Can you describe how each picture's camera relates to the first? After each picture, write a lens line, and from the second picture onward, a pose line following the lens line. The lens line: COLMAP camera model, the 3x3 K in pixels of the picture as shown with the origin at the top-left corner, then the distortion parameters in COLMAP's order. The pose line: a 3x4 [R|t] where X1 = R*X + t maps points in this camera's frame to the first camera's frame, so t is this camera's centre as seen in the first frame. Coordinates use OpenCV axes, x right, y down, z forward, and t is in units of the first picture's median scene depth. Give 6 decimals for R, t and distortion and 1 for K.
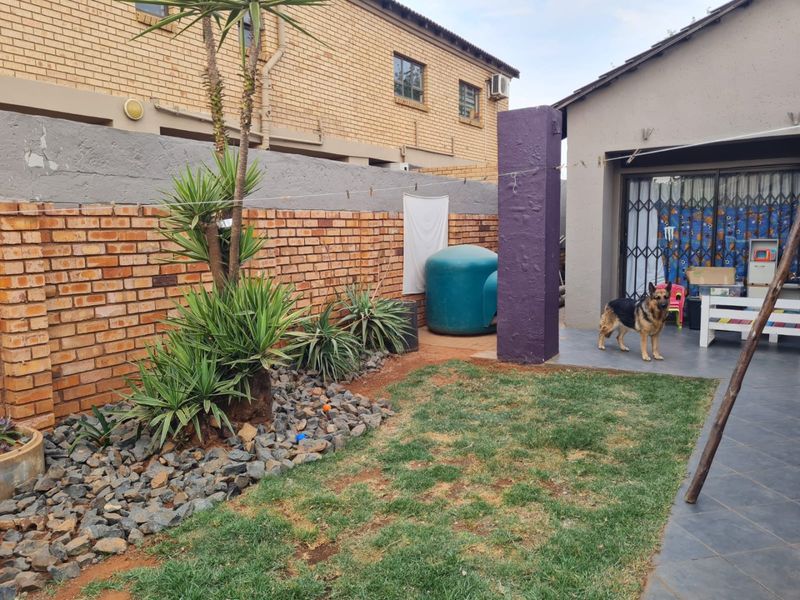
lens RADIAL K [[590.5, 0, 400.0], [0, 590.5, 300.0], [0, 0, 1]] dist [0.037682, -0.000827]
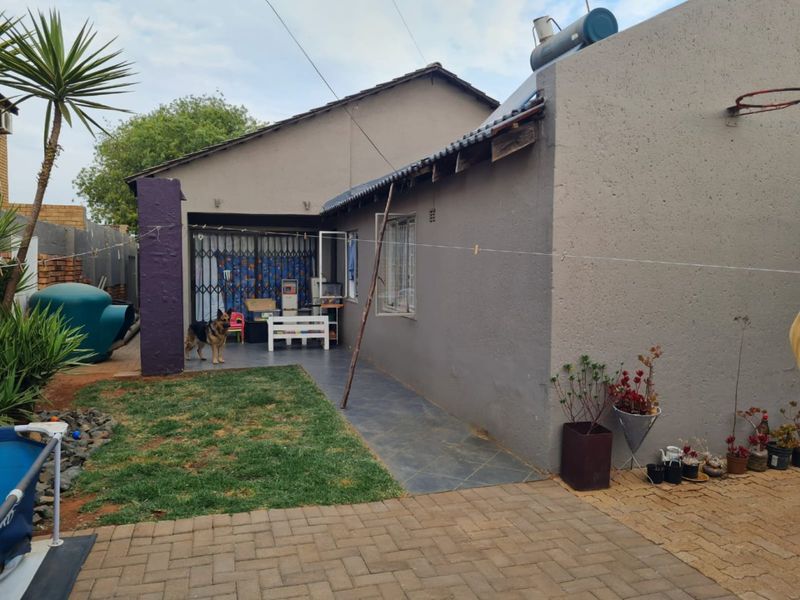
lens RADIAL K [[590.5, 0, 400.0], [0, 590.5, 300.0], [0, 0, 1]] dist [0.037682, -0.000827]
pose [[0.643388, -0.023056, 0.765193, -0.362212], [0.079148, 0.996193, -0.036533, 0.027874], [-0.761438, 0.084068, 0.642763, -0.179635]]
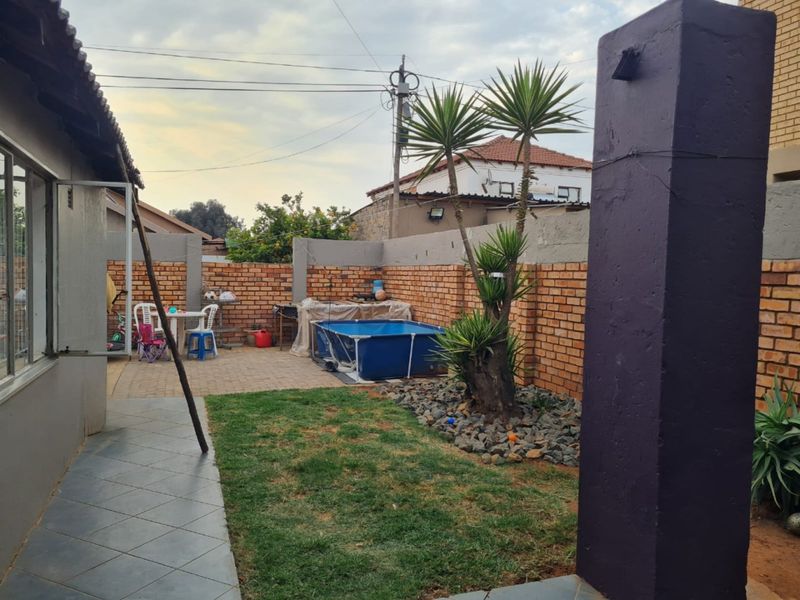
lens RADIAL K [[590.5, 0, 400.0], [0, 590.5, 300.0], [0, 0, 1]] dist [0.037682, -0.000827]
pose [[-0.601043, 0.038865, -0.798271, 0.572041], [-0.113054, 0.984639, 0.133060, -0.129531], [0.791180, 0.170222, -0.587416, 0.917373]]
